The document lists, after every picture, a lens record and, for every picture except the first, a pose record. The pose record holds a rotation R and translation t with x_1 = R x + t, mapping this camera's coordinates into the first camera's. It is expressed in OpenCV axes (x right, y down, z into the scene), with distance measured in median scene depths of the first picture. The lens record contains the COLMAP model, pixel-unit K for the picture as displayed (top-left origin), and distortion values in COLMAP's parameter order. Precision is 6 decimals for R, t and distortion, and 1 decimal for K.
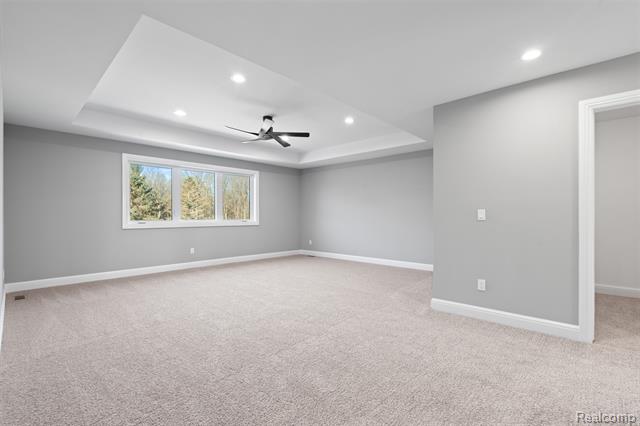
lens RADIAL K [[291.1, 0, 320.0], [0, 291.1, 213.0], [0, 0, 1]] dist [-0.002315, -0.000266]
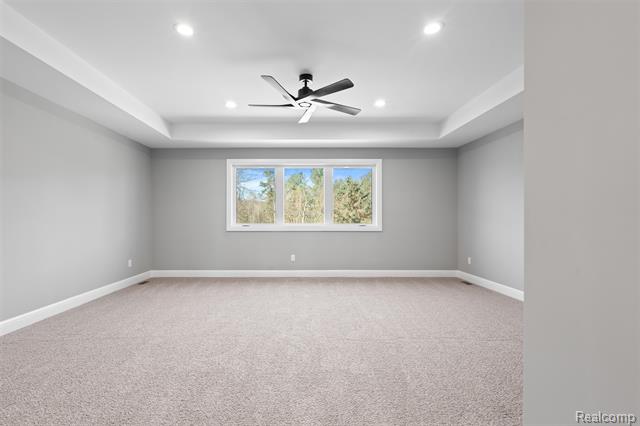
lens RADIAL K [[299.1, 0, 320.0], [0, 299.1, 213.0], [0, 0, 1]] dist [-0.001675, -0.000290]
pose [[0.684053, -0.015331, -0.729271, 0.263467], [0.007491, 0.999874, -0.013993, 0.005804], [0.729394, 0.004109, 0.684082, 0.391062]]
